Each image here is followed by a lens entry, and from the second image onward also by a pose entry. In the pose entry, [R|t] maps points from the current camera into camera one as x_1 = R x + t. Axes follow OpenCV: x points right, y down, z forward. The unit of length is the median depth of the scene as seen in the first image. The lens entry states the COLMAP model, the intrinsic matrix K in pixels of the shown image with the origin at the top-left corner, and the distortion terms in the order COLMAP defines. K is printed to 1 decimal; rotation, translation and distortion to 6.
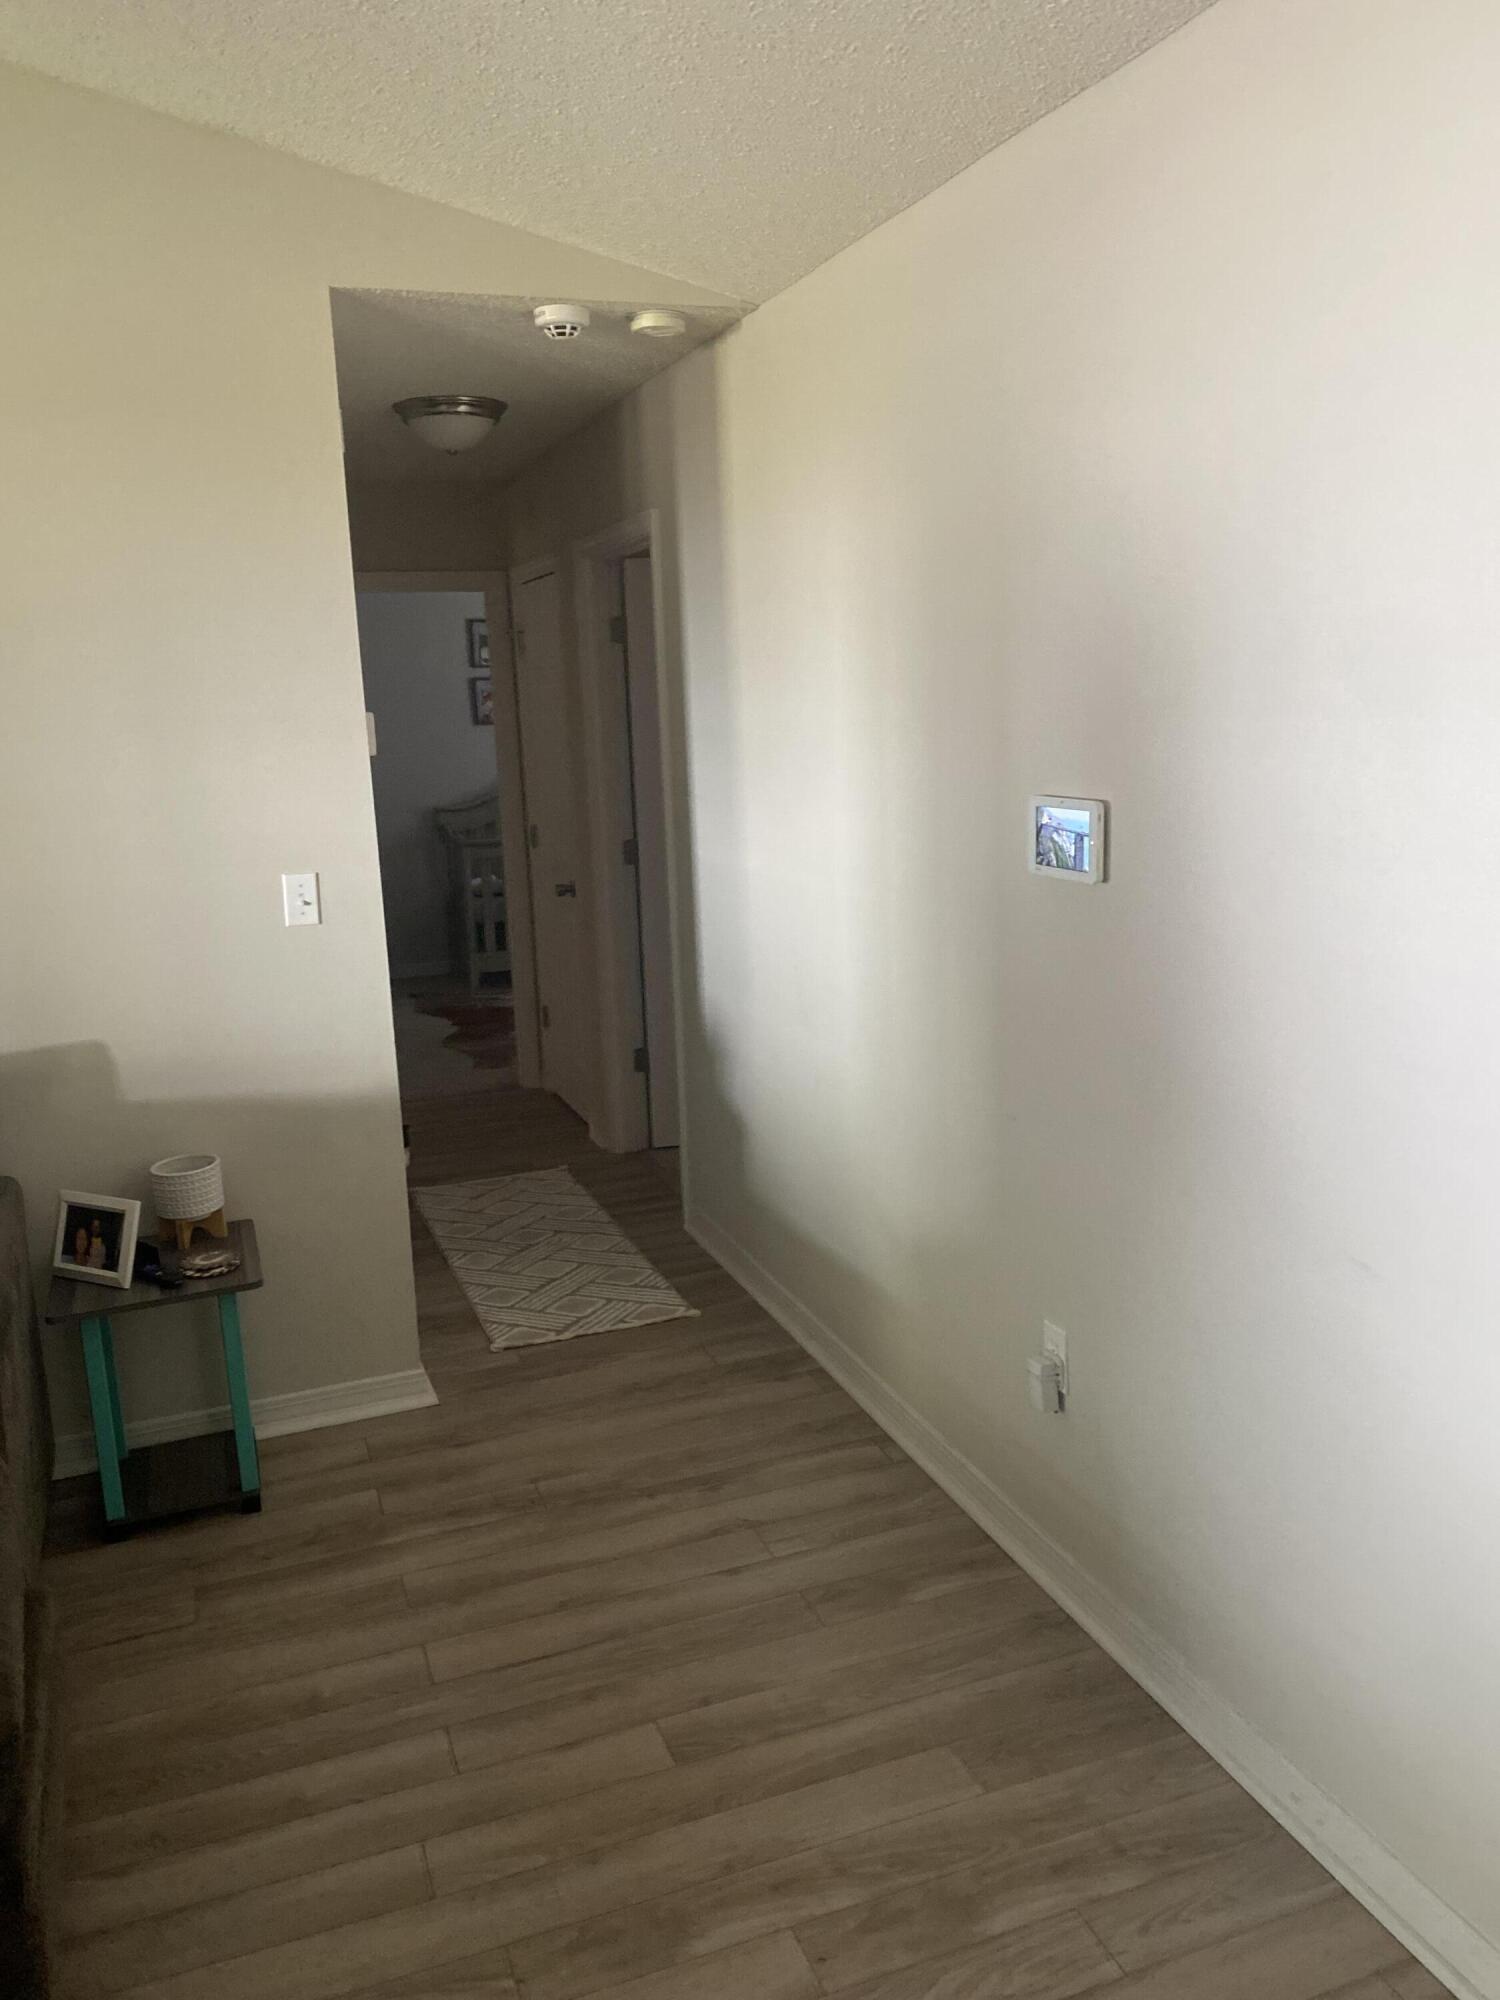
lens RADIAL K [[1533.5, 0, 750.2], [0, 1533.5, 996.1], [0, 0, 1]] dist [0.015602, -0.008292]
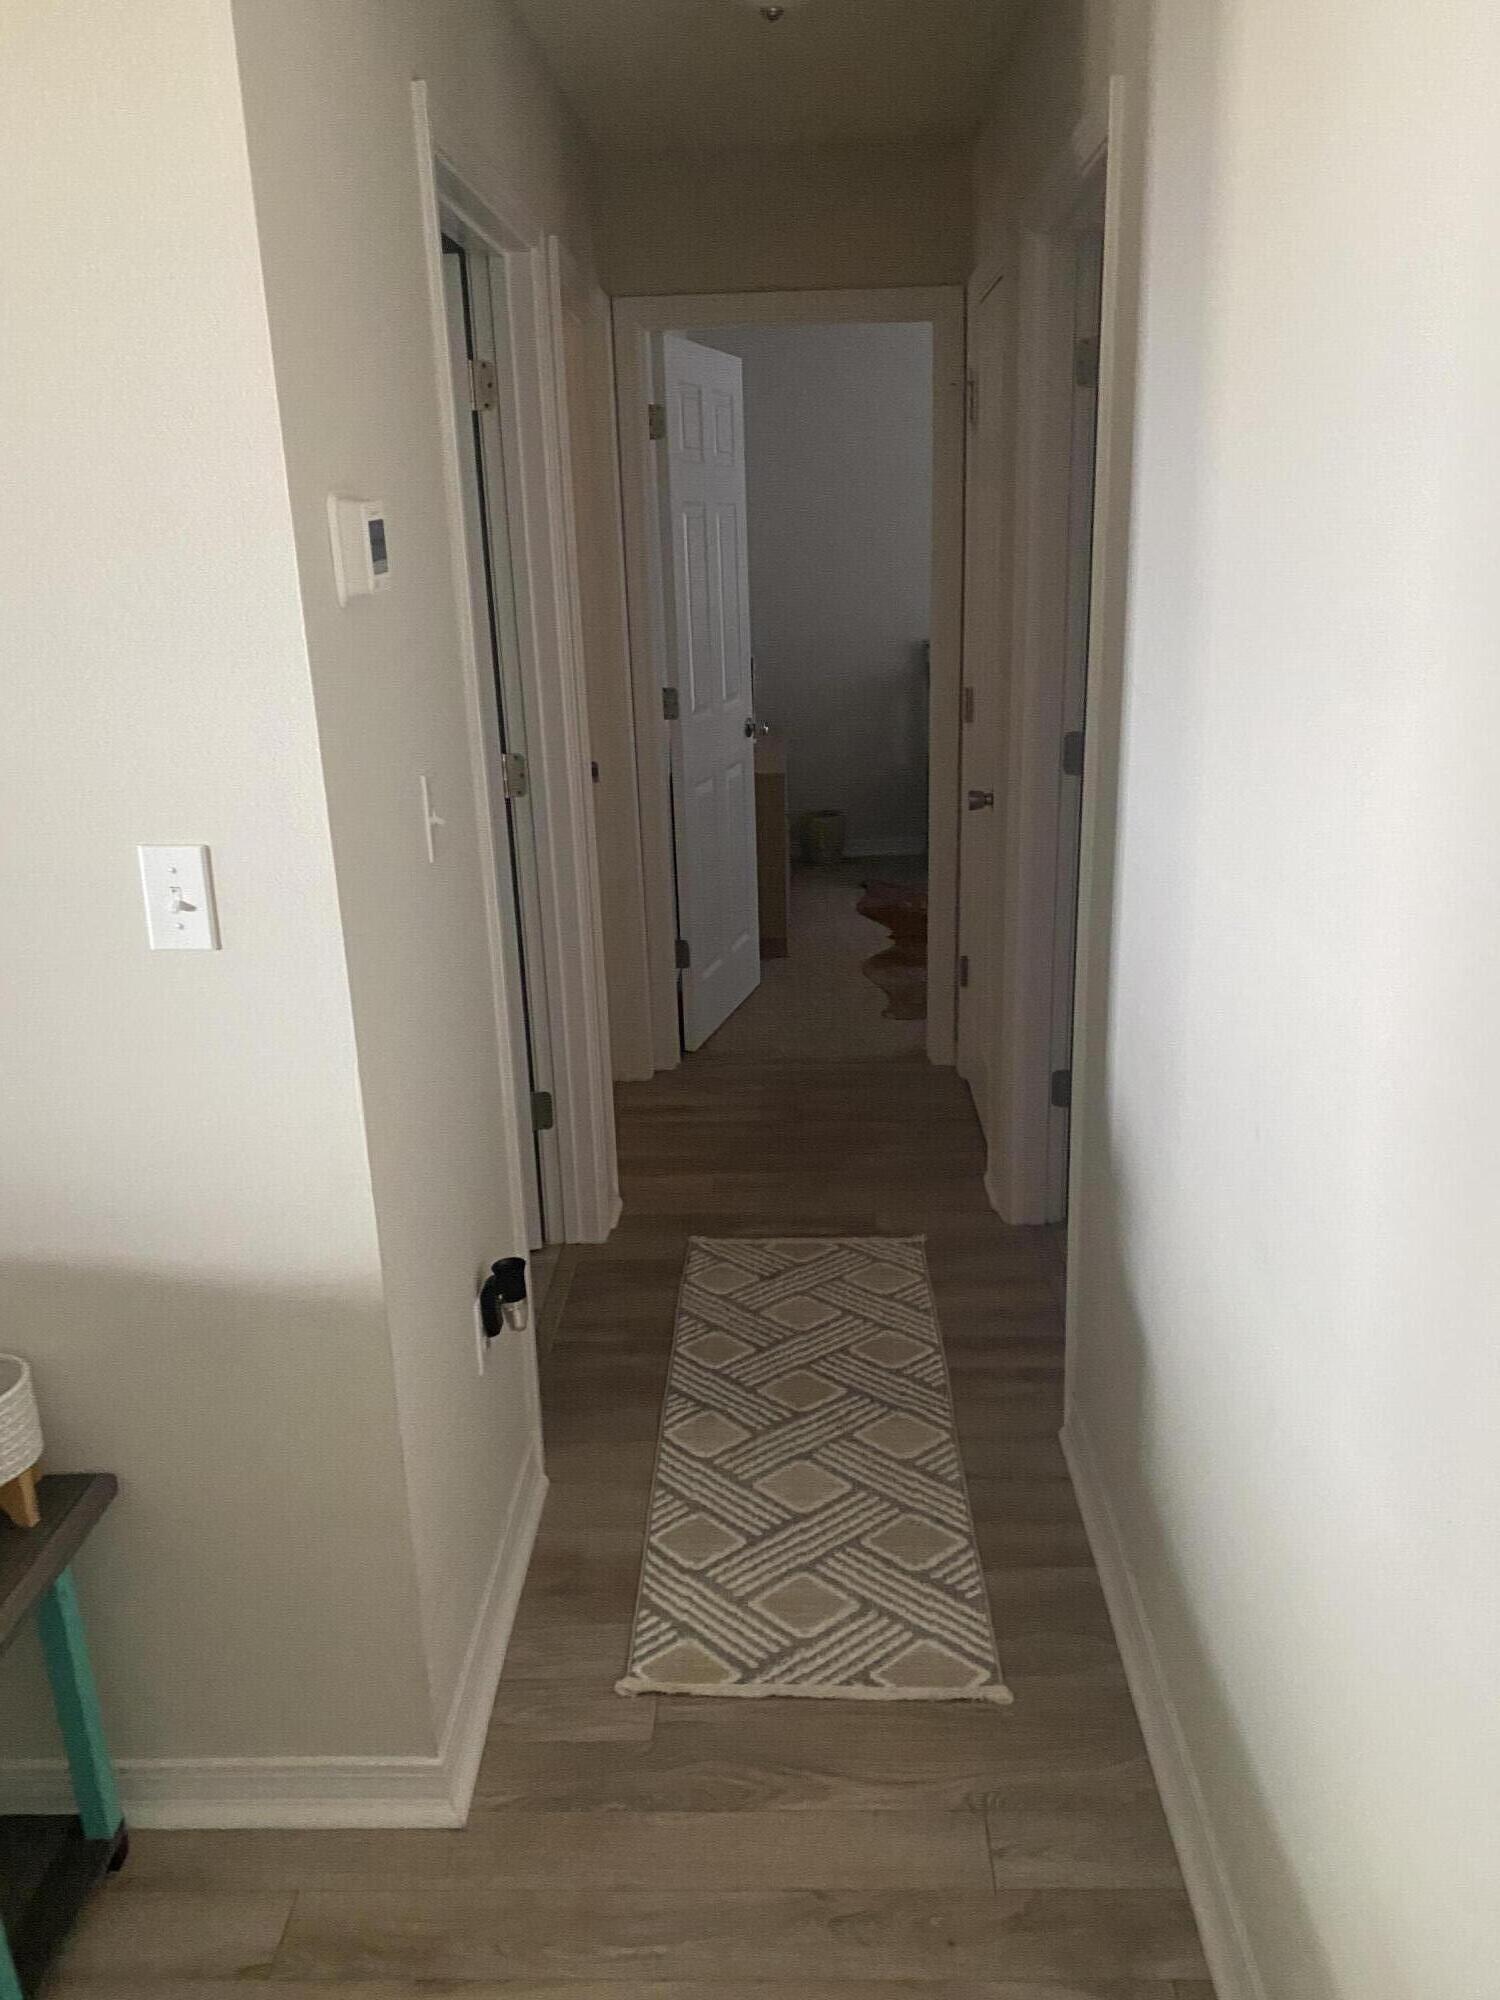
lens RADIAL K [[1533.5, 0, 758.4], [0, 1533.5, 1013.8], [0, 0, 1]] dist [0.015602, -0.008292]
pose [[0.925005, 0.122447, -0.359683, 0.045291], [-0.074786, 0.986805, 0.143609, -0.088051], [0.372522, -0.105939, 0.921957, 0.491832]]
